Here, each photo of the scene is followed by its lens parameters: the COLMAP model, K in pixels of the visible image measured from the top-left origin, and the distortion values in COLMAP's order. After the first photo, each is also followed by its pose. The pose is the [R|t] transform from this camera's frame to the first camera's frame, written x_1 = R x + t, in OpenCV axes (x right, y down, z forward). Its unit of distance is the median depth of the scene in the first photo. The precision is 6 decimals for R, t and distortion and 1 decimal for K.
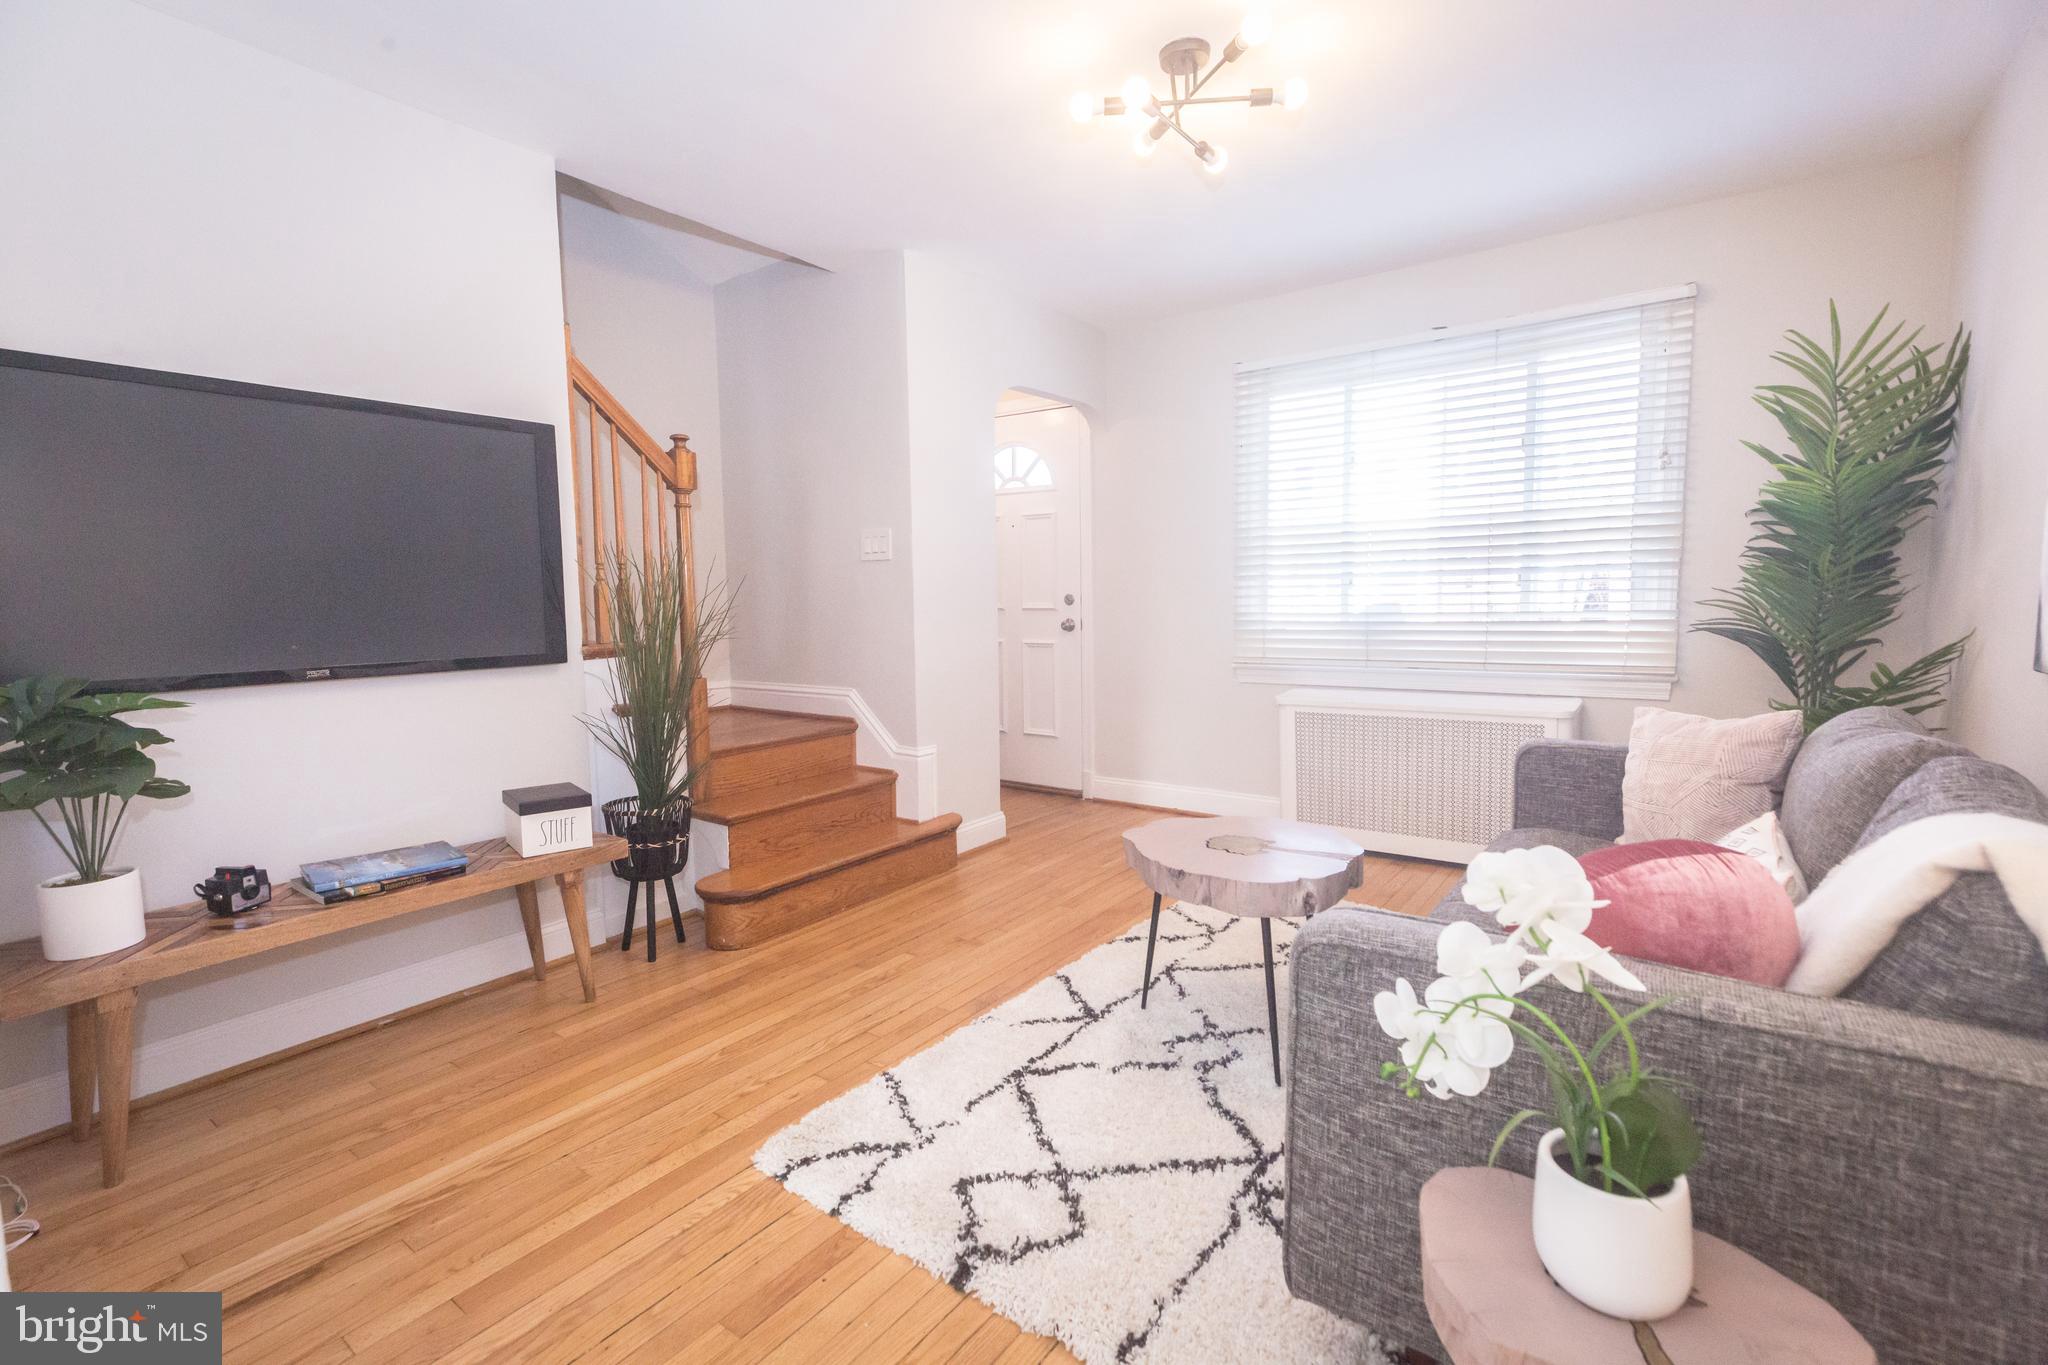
lens RADIAL K [[913.6, 0, 1021.1], [0, 913.6, 674.1], [0, 0, 1]] dist [0.006479, 0.000117]
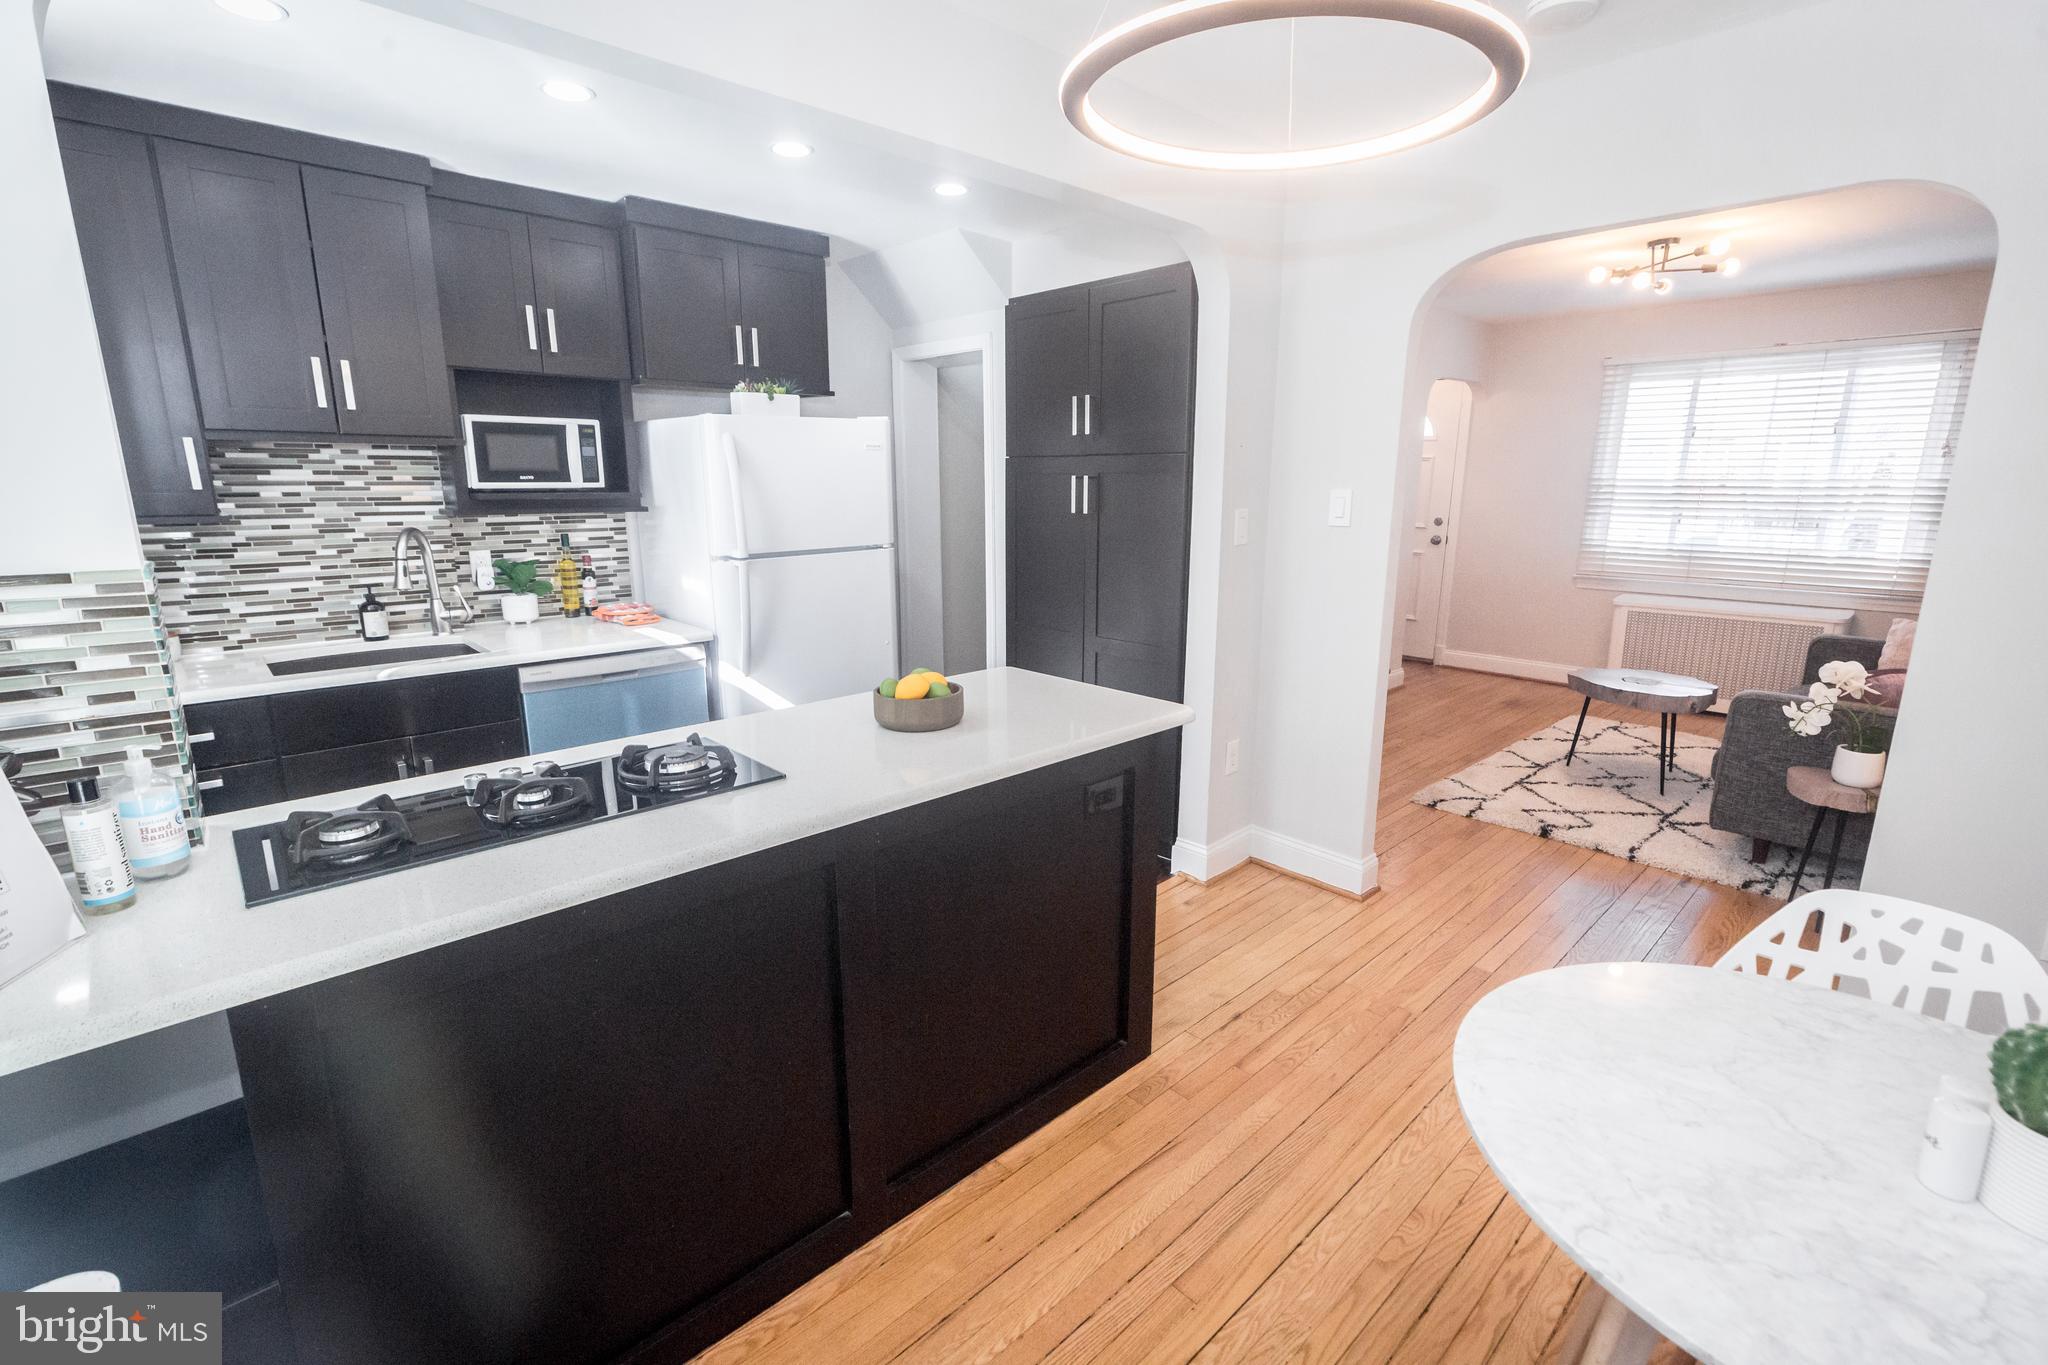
lens RADIAL K [[913.6, 0, 1021.1], [0, 913.6, 674.1], [0, 0, 1]] dist [0.006479, 0.000117]
pose [[0.984246, 0.057423, -0.167221, -0.581706], [-0.034671, 0.990112, 0.135928, -0.034807], [0.173373, -0.127989, 0.976504, -0.881688]]
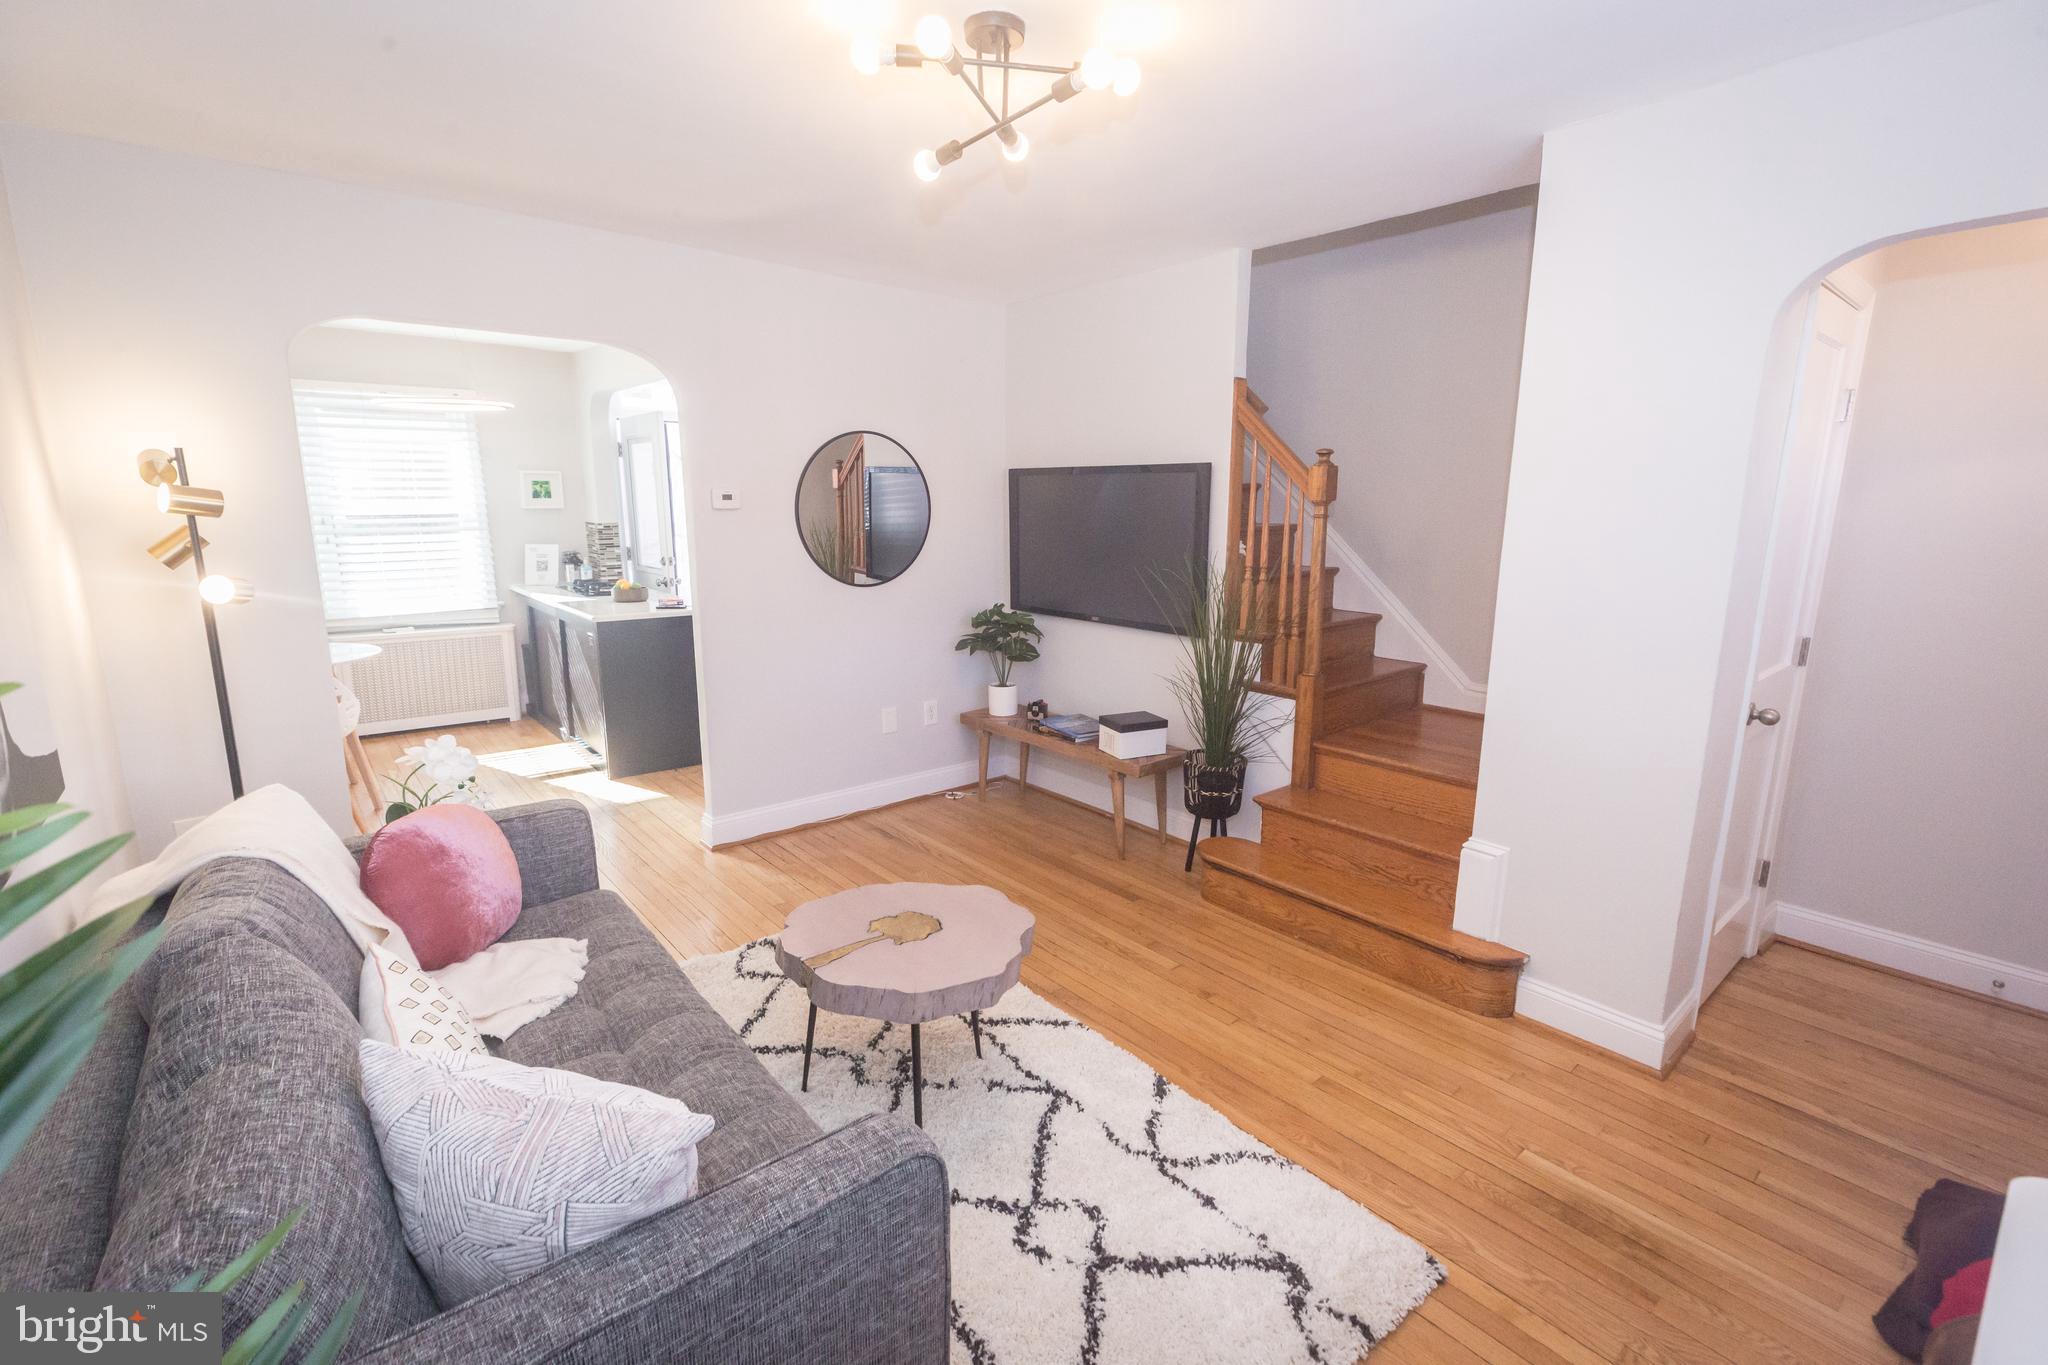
lens RADIAL K [[913.6, 0, 1021.1], [0, 913.6, 674.1], [0, 0, 1]] dist [0.006479, 0.000117]
pose [[-0.233725, 0.206617, -0.950096, 0.881329], [-0.080893, 0.969641, 0.230767, -0.257019], [0.968932, 0.130792, -0.209916, 1.044653]]
